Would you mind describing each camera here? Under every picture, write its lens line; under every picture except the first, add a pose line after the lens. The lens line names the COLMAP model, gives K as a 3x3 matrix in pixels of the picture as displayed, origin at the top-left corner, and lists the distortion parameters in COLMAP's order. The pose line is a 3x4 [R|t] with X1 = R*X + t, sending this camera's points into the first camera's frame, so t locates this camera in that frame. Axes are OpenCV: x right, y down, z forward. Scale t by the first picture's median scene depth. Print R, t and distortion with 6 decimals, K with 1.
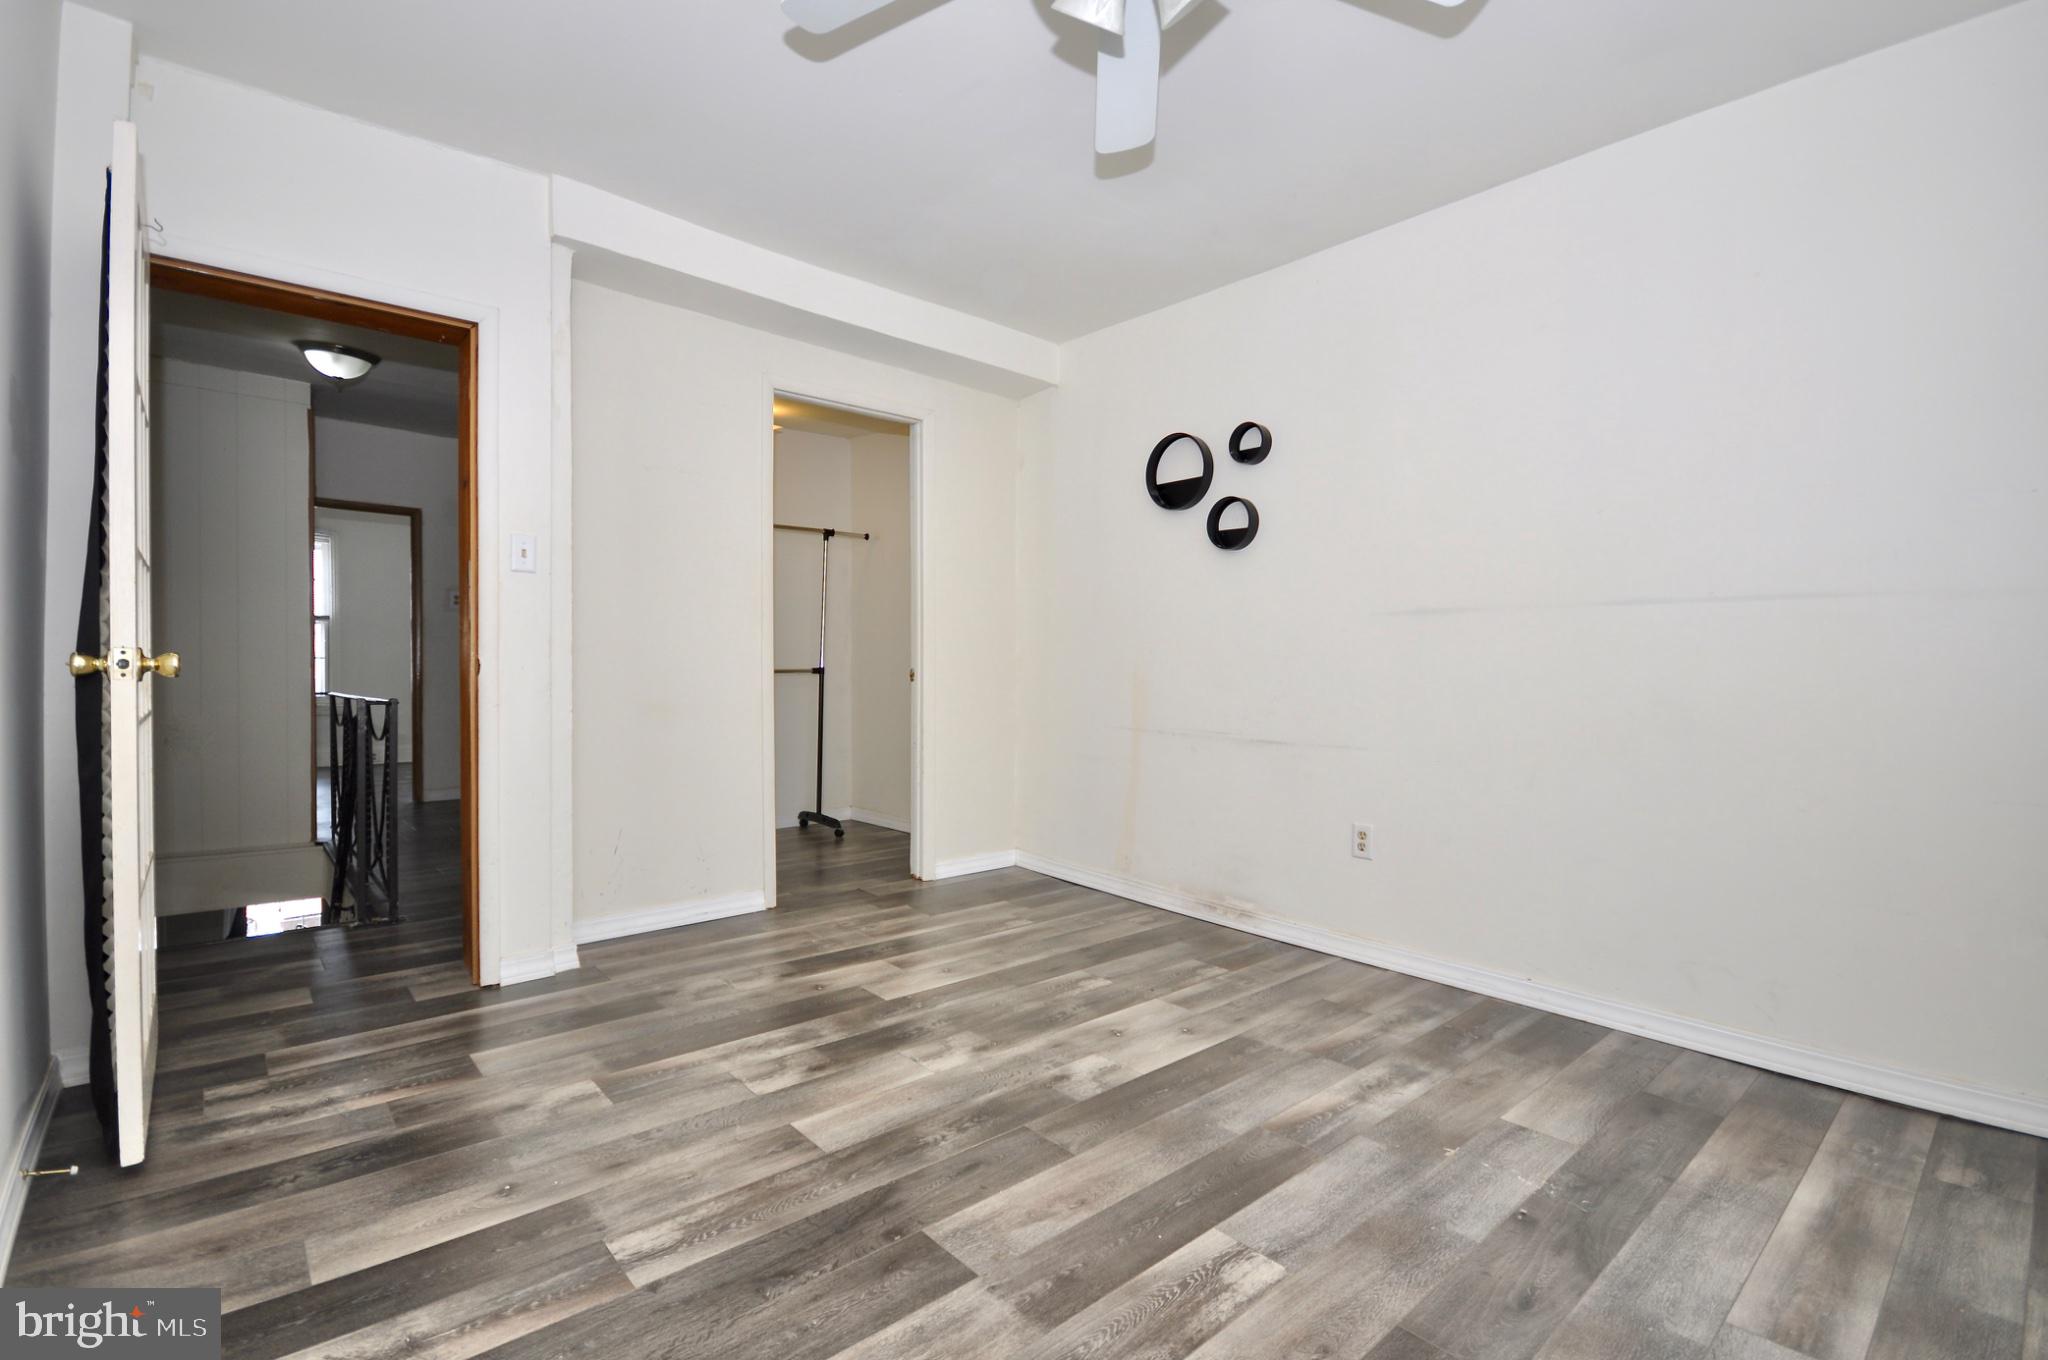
lens RADIAL K [[916.0, 0, 1020.1], [0, 916.0, 665.4], [0, 0, 1]] dist [-0.000276, -0.000175]
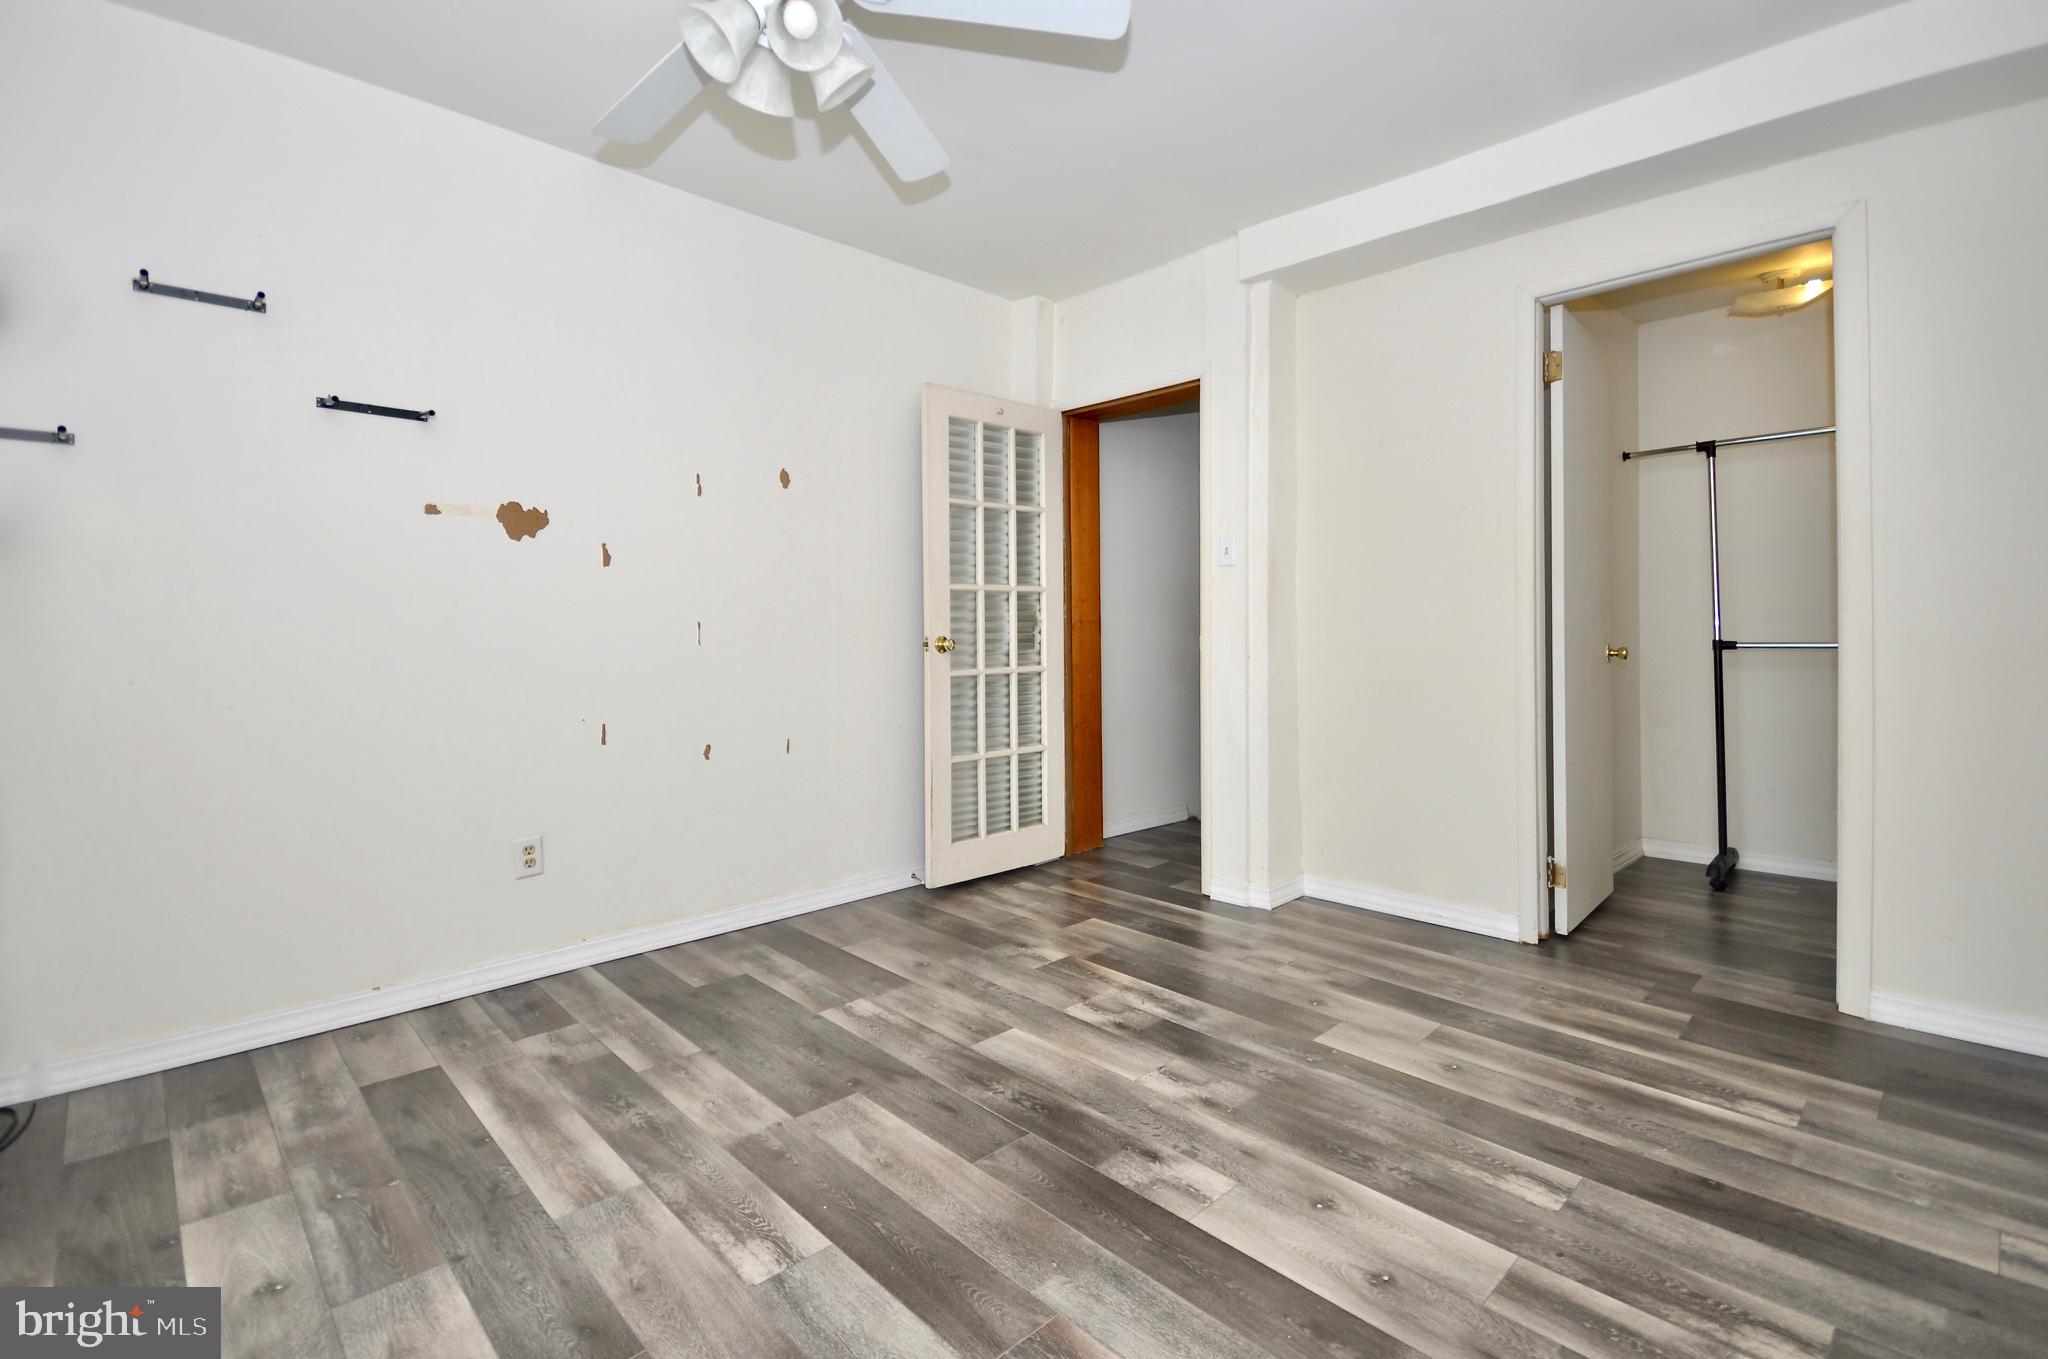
lens RADIAL K [[941.6, 0, 1008.4], [0, 941.6, 621.6], [0, 0, 1]] dist [0.004359, -0.004659]
pose [[0.035148, -0.011913, -0.999311, 0.970034], [0.011116, 0.999872, -0.011529, -0.024030], [0.999320, -0.010703, 0.035275, 0.919204]]
